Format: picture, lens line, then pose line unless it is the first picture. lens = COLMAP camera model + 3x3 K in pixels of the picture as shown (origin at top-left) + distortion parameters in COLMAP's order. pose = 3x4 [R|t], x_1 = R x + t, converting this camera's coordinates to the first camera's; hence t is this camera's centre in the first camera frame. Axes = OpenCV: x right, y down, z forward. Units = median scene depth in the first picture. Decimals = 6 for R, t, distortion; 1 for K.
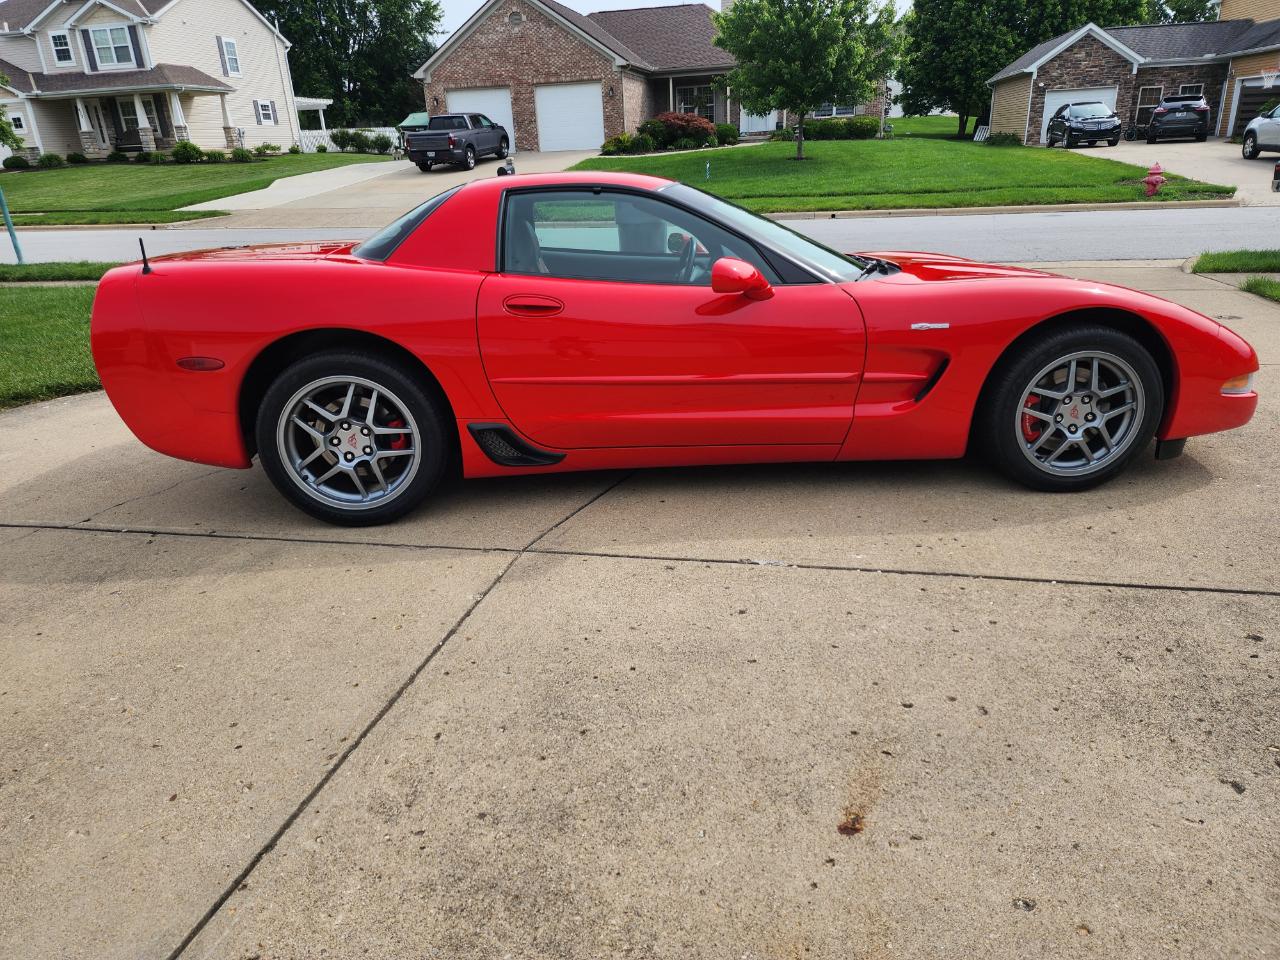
lens RADIAL K [[847.9, 0, 640.4], [0, 847.9, 474.7], [0, 0, 1]] dist [0.089277, -0.075041]
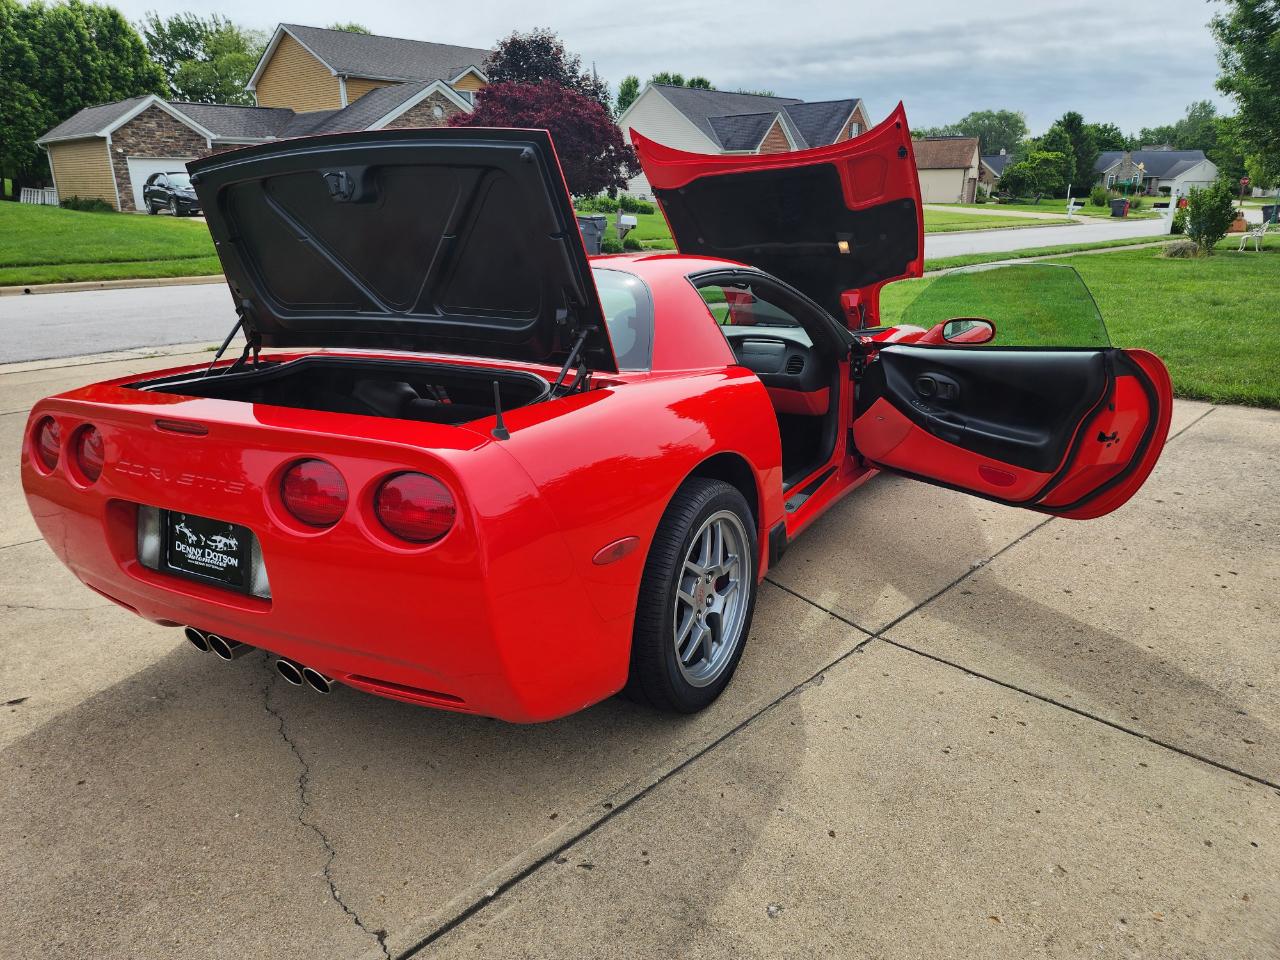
lens RADIAL K [[863.6, 0, 636.0], [0, 863.6, 474.3], [0, 0, 1]] dist [0.072036, -0.068603]
pose [[0.550050, -0.220373, 0.805531, -0.101112], [0.278788, 0.957678, 0.071628, -0.022506], [-0.787224, 0.185173, 0.588208, 0.058258]]
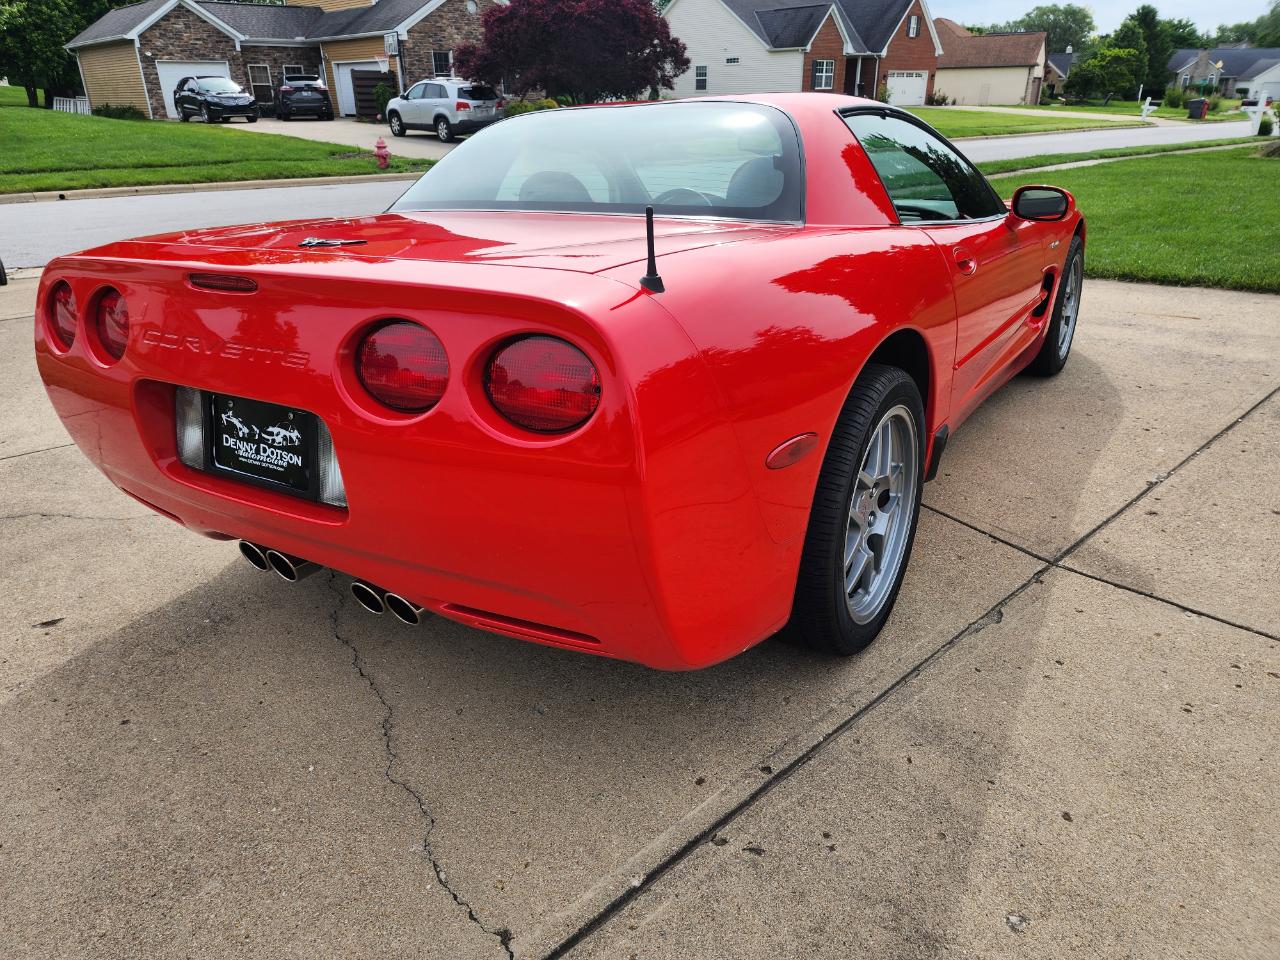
lens RADIAL K [[860.9, 0, 632.3], [0, 860.9, 487.1], [0, 0, 1]] dist [0.070694, -0.068058]
pose [[0.586253, -0.297949, 0.753348, -0.093441], [0.276331, 0.947689, 0.159771, -0.021062], [-0.761544, 0.114507, 0.637918, 0.074921]]
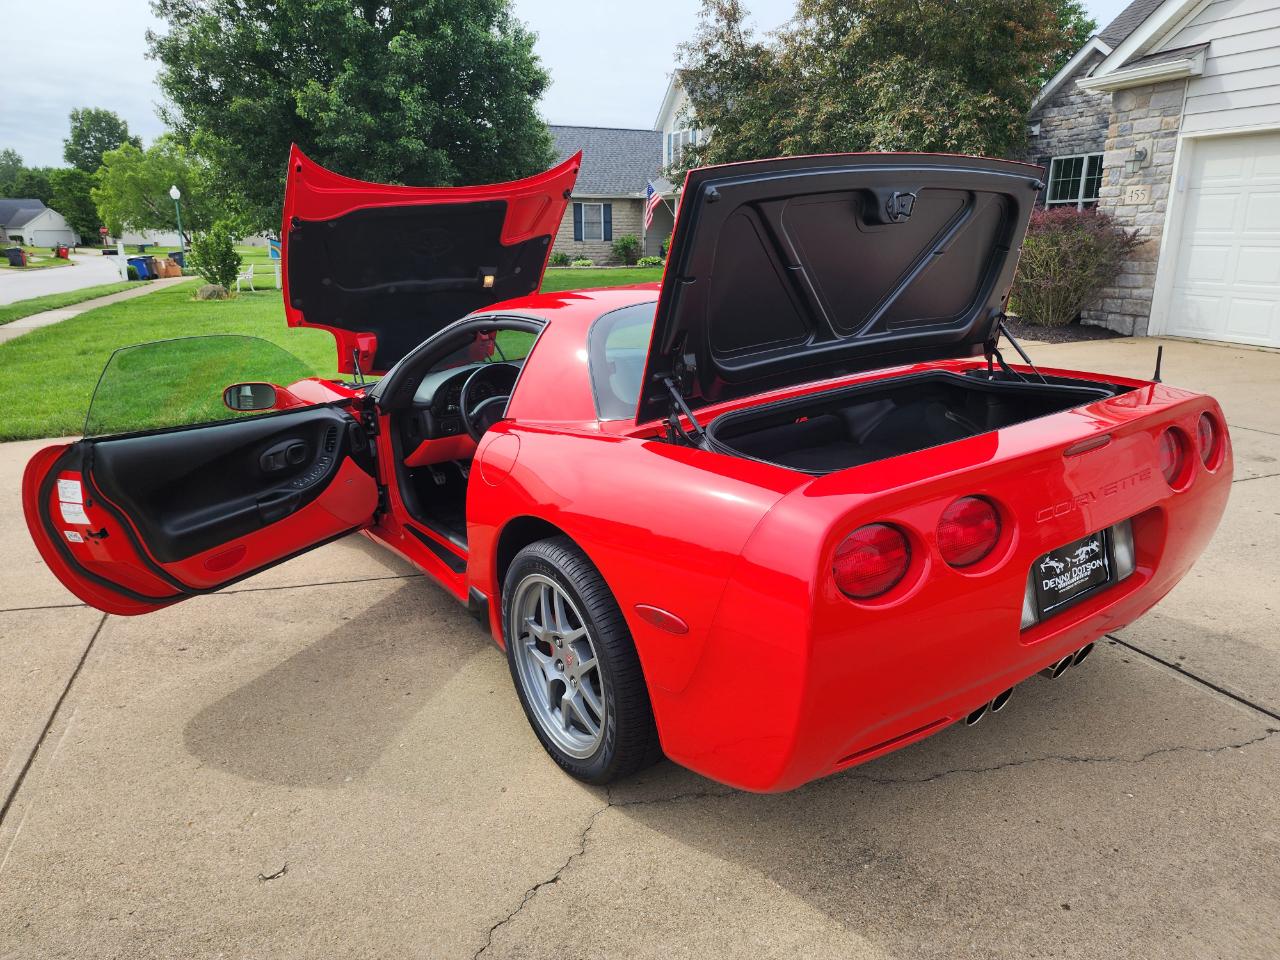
lens RADIAL K [[865.6, 0, 648.4], [0, 865.6, 473.3], [0, 0, 1]] dist [0.061490, -0.059998]
pose [[-0.539100, -0.179952, 0.822793, -0.102372], [0.319603, 0.860132, 0.397525, -0.065786], [-0.779246, 0.477273, -0.406184, 0.177616]]
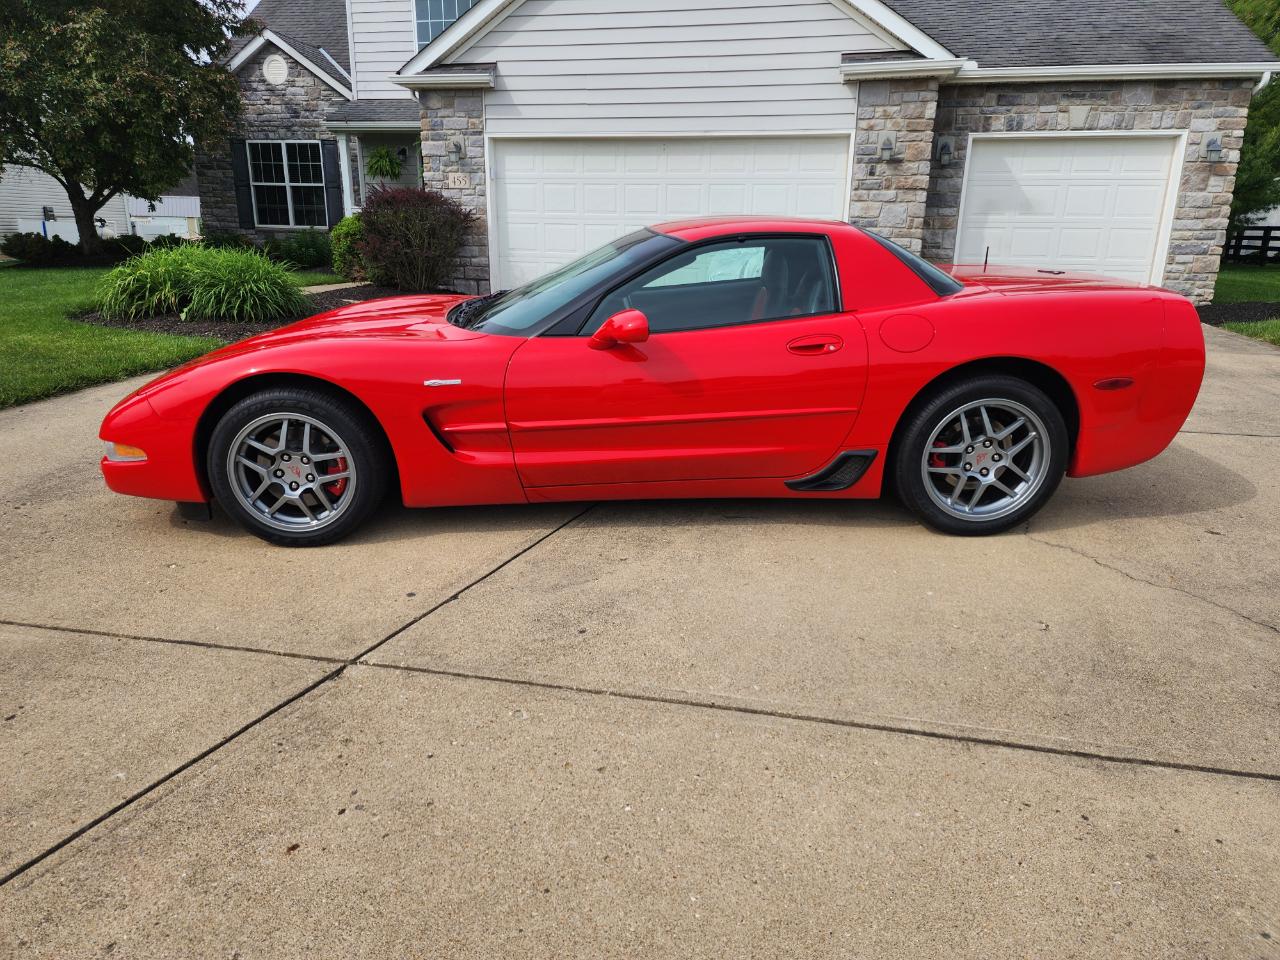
lens RADIAL K [[855.7, 0, 636.4], [0, 855.7, 463.3], [0, 0, 1]] dist [0.082017, -0.073151]
pose [[-0.999472, 0.027103, 0.017912, 0.005549], [0.032464, 0.812473, 0.582094, -0.089989], [0.001223, 0.582368, -0.812924, 0.252580]]
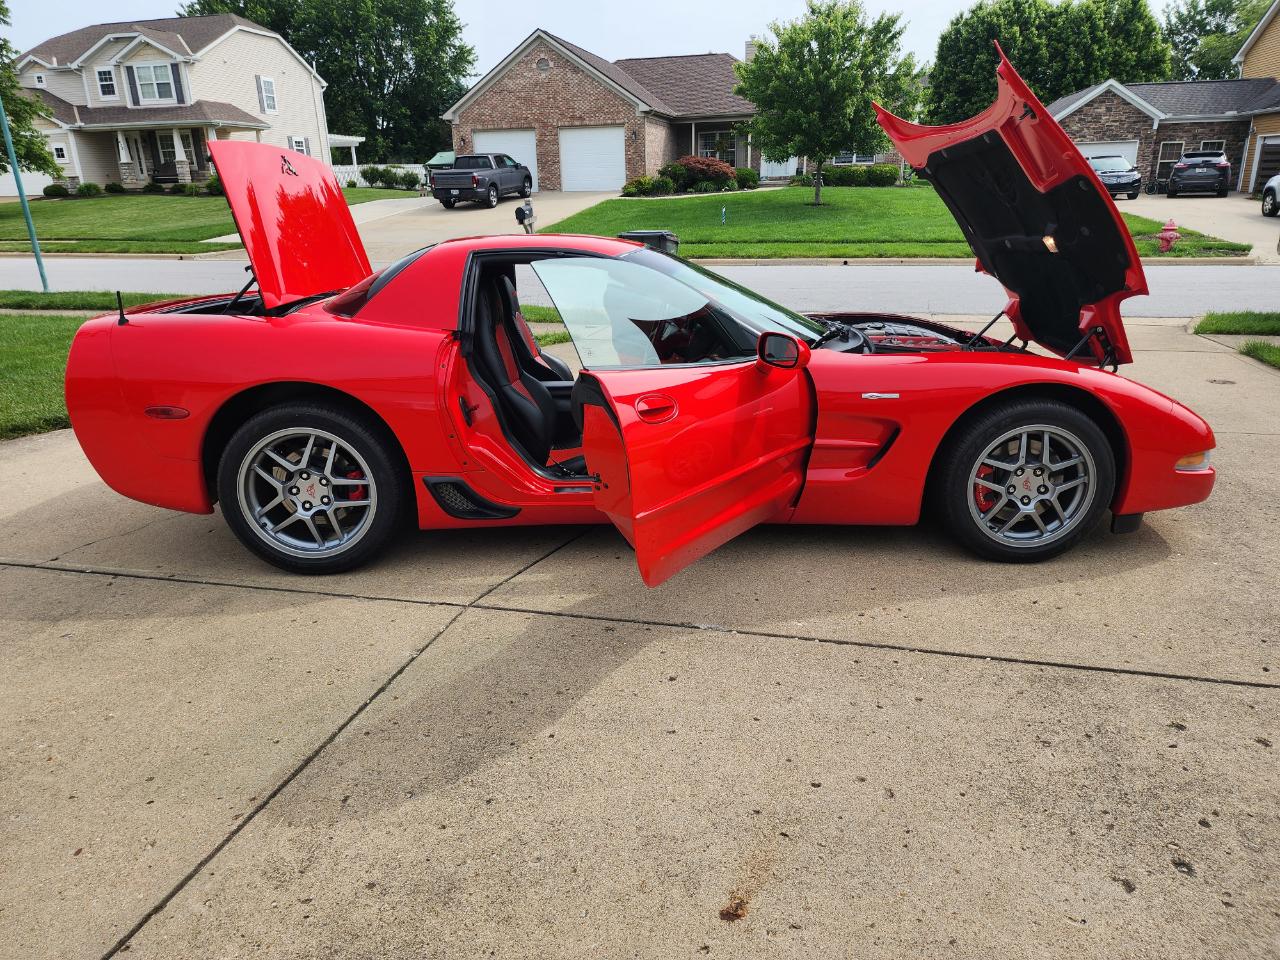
lens RADIAL K [[855.7, 0, 636.4], [0, 855.7, 463.3], [0, 0, 1]] dist [0.082017, -0.073151]
pose [[0.999218, 0.030314, -0.025390, 0.007854], [-0.031639, 0.998065, -0.053534, -0.002983], [0.023718, 0.054295, 0.998243, -0.002188]]
